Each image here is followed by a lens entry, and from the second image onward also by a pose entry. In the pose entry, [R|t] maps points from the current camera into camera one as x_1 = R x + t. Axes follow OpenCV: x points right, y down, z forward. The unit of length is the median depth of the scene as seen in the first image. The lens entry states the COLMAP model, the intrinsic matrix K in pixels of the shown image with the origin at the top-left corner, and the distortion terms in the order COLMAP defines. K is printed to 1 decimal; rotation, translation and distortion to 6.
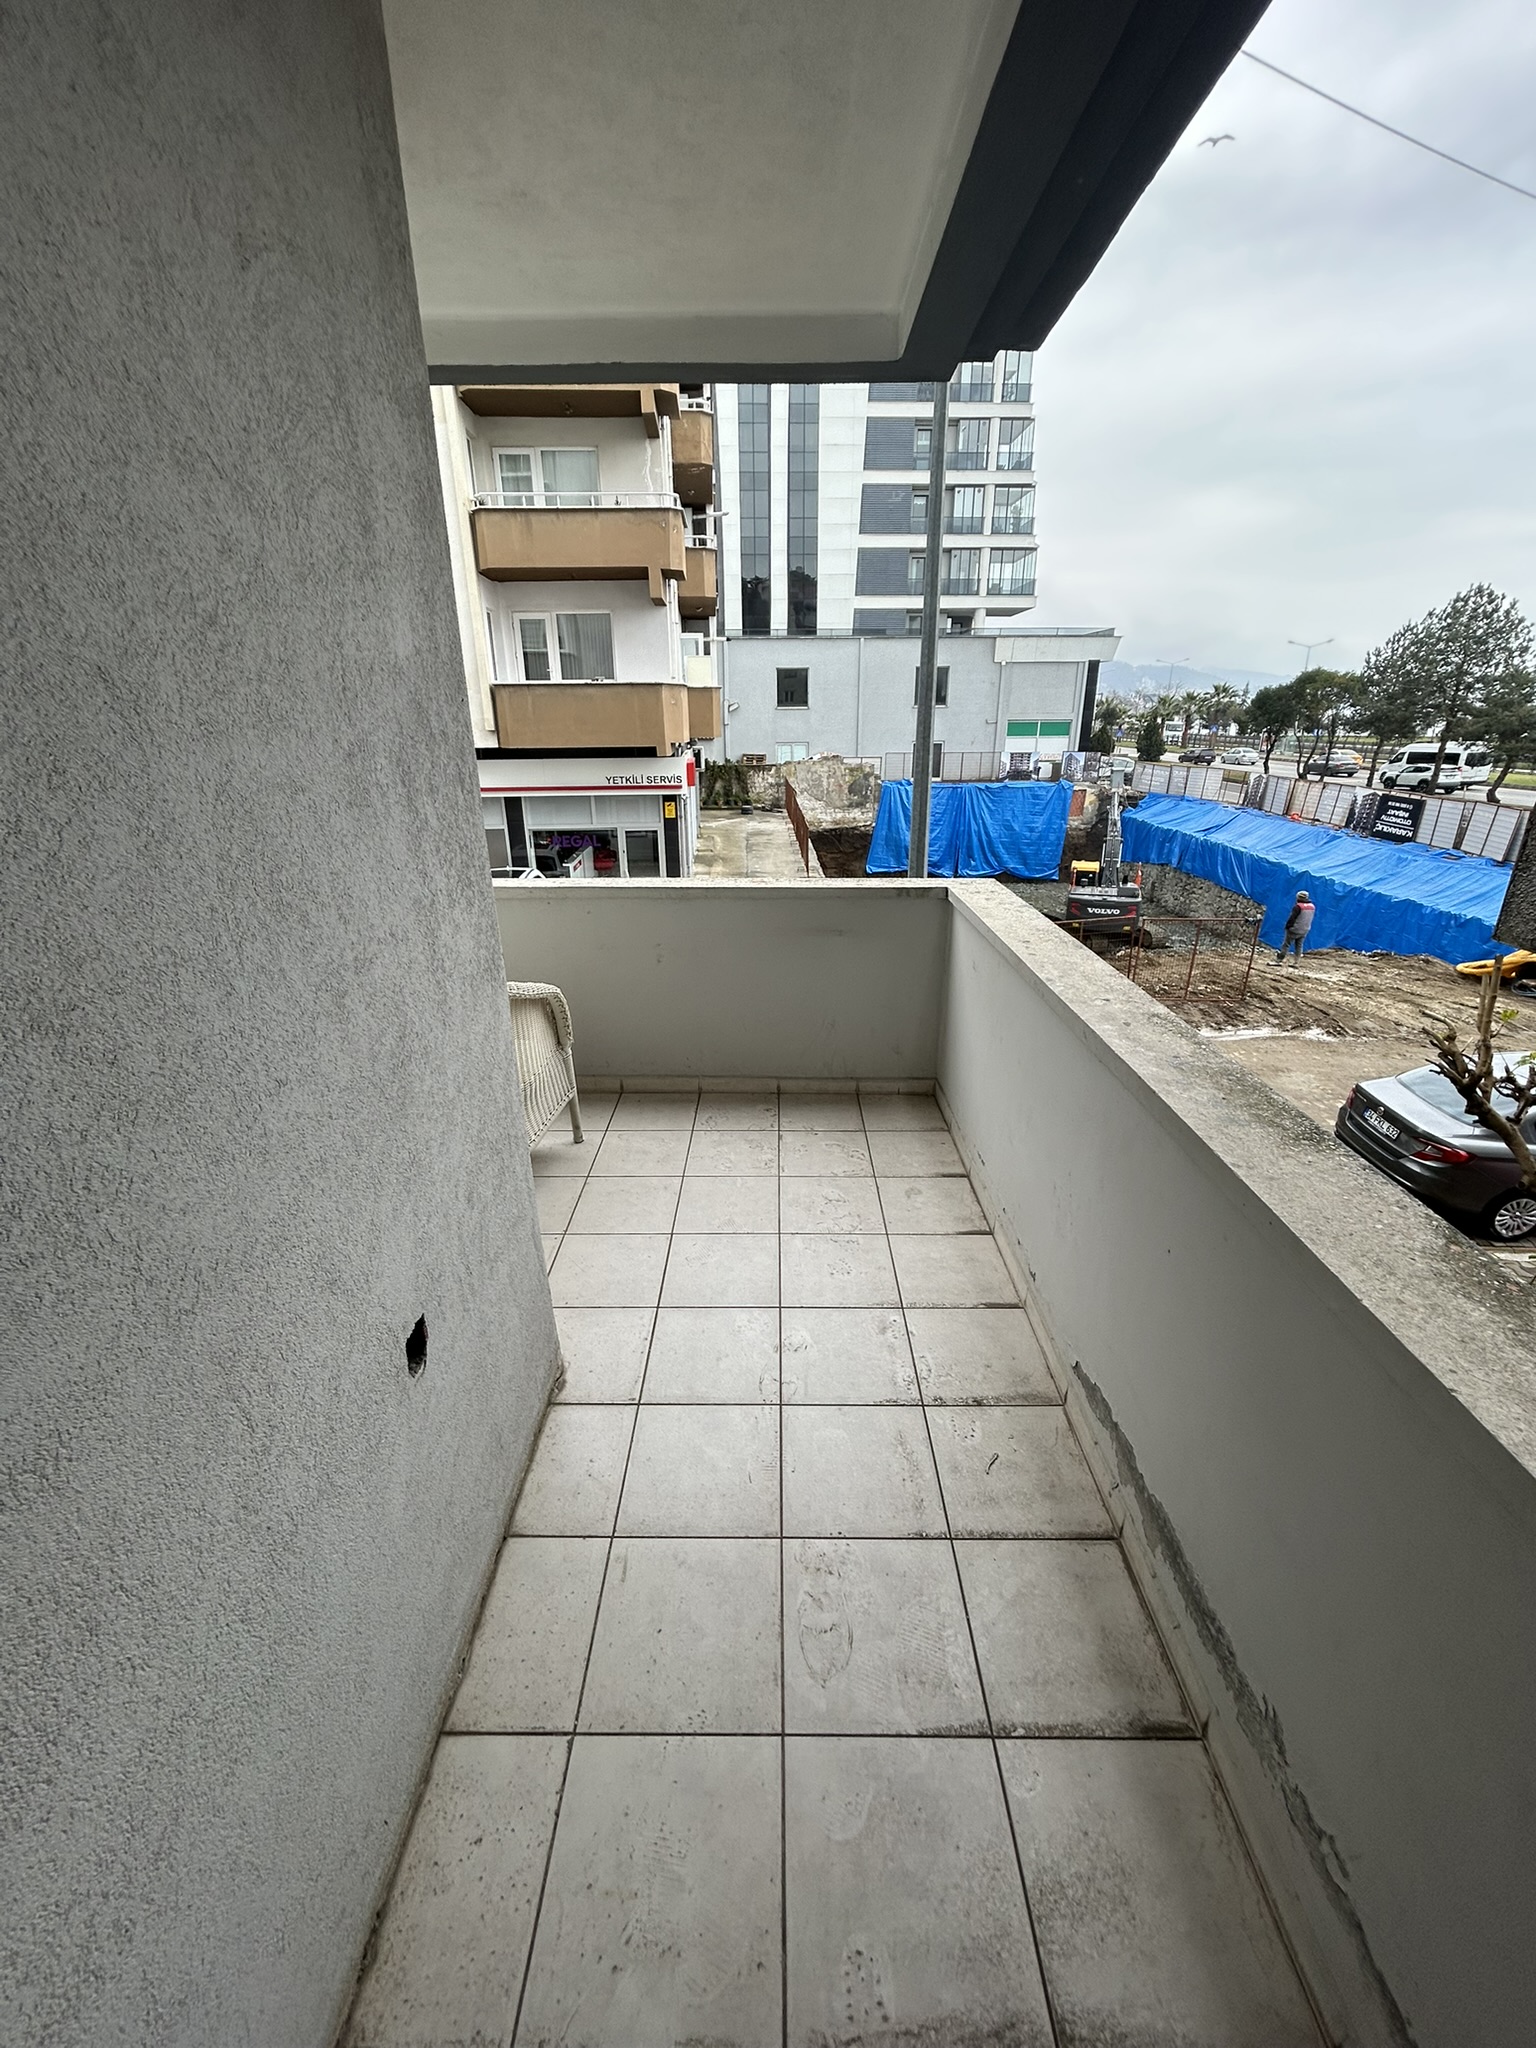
lens RADIAL K [[824.1, 0, 765.5], [0, 824.1, 1028.5], [0, 0, 1]] dist [-0.001858, 0.001510]
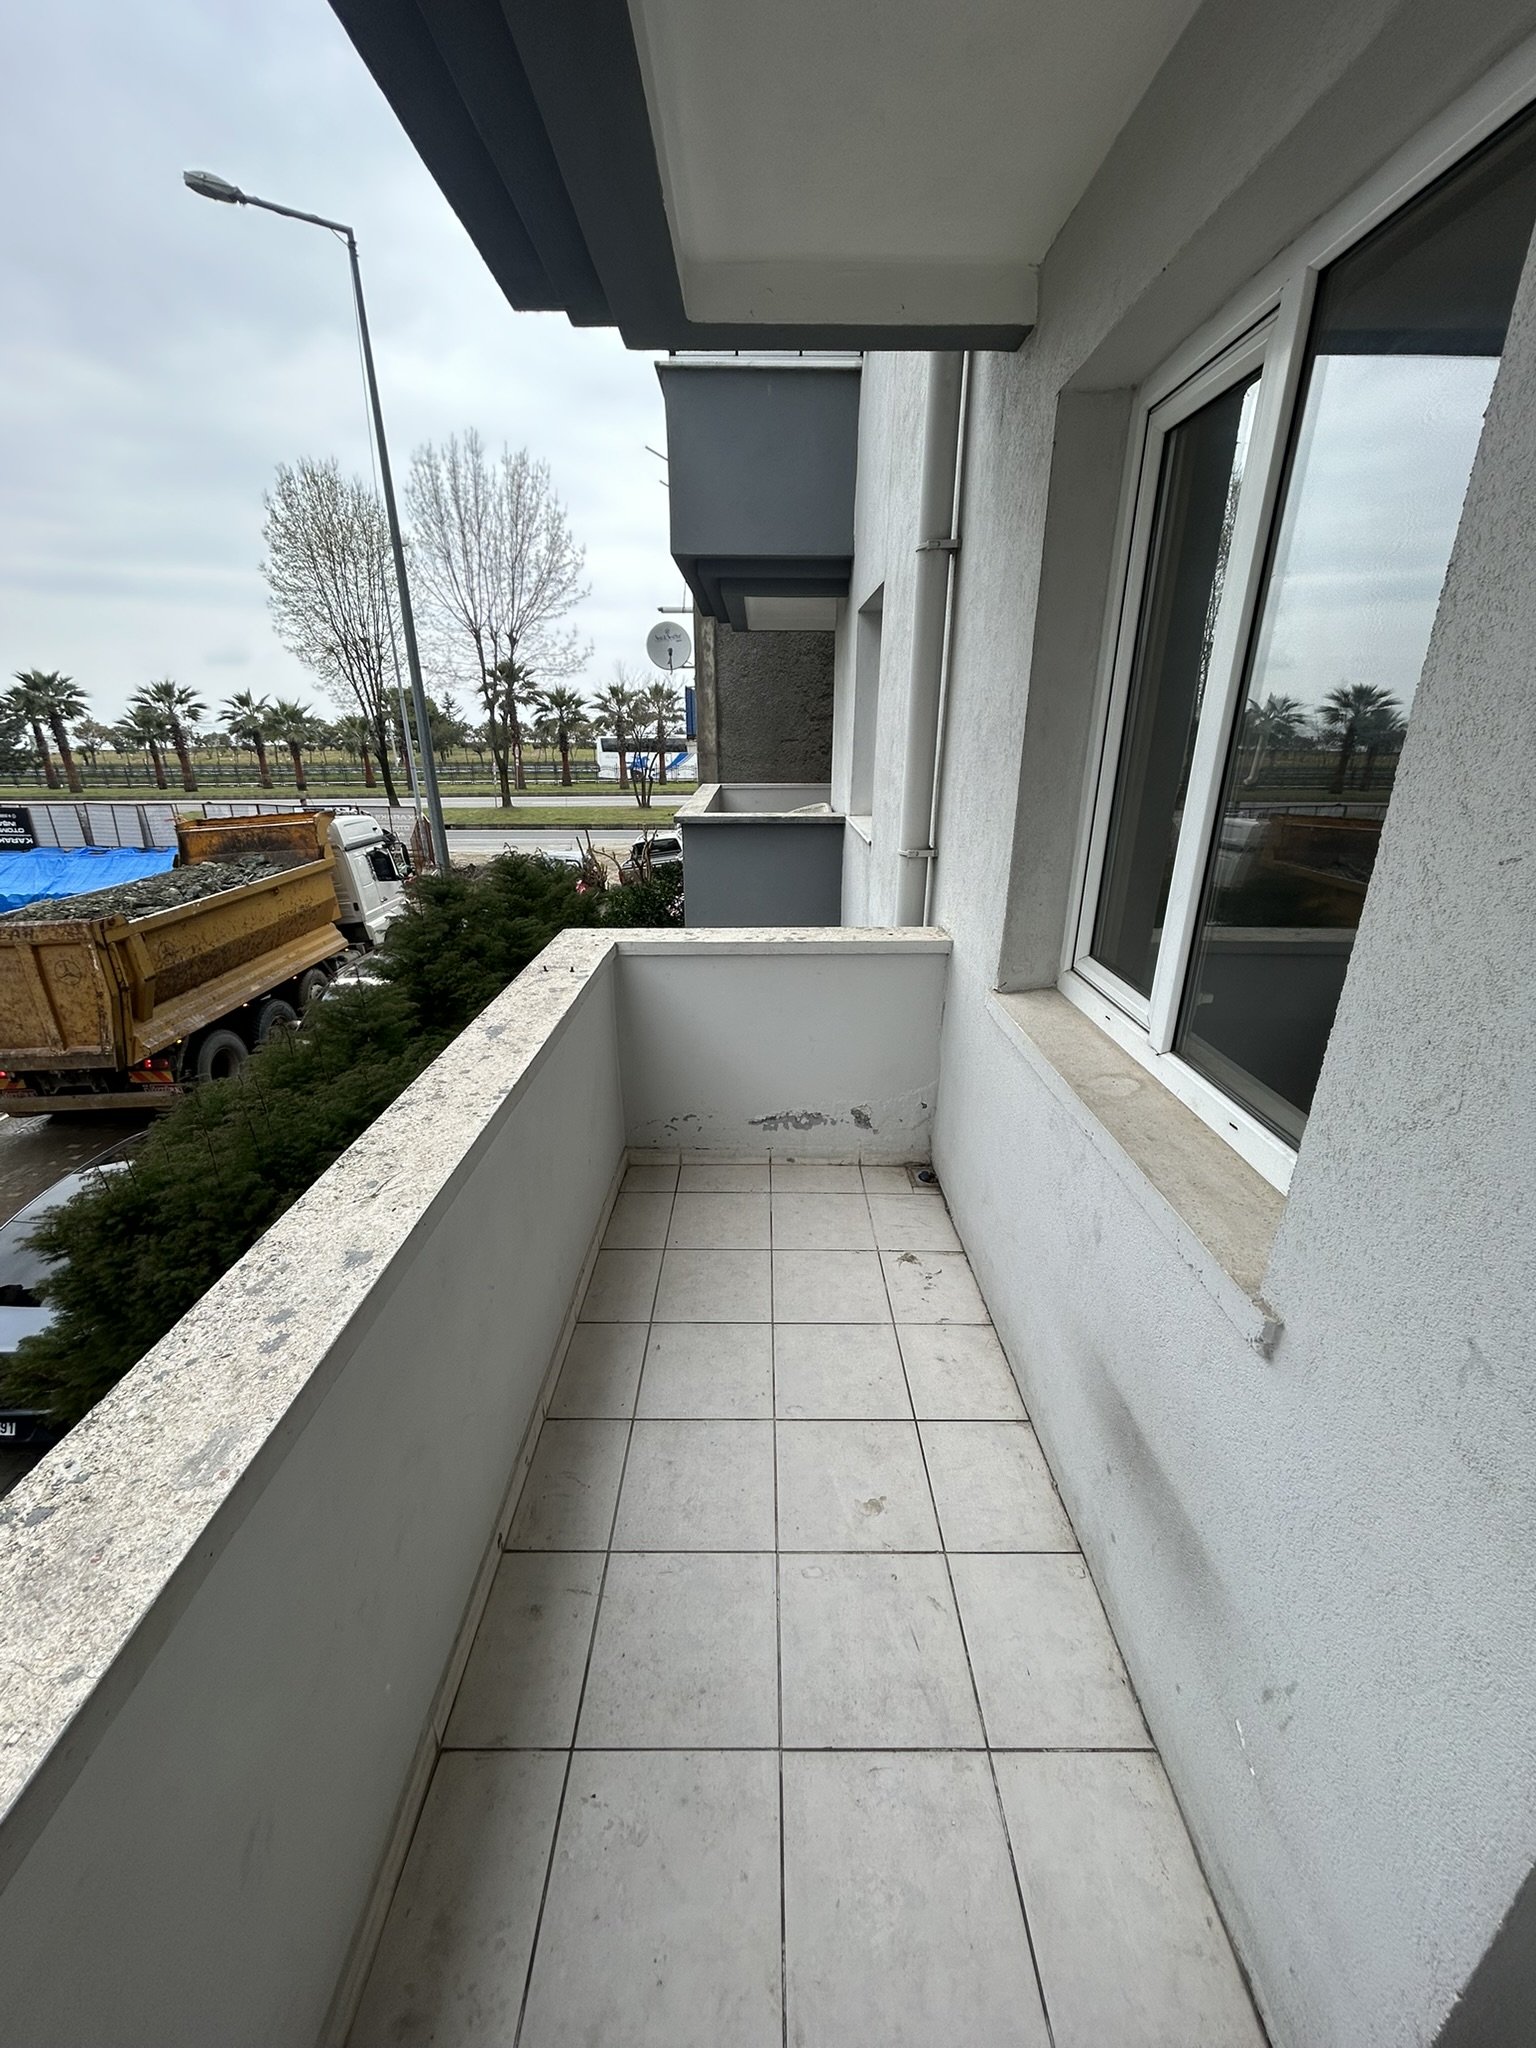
lens RADIAL K [[824.1, 0, 770.9], [0, 824.1, 1026.9], [0, 0, 1]] dist [-0.001858, 0.001510]
pose [[-0.039044, -0.344959, 0.937805, -0.222352], [0.360860, 0.870316, 0.335158, -0.027479], [-0.931802, 0.351502, 0.090501, 0.072322]]
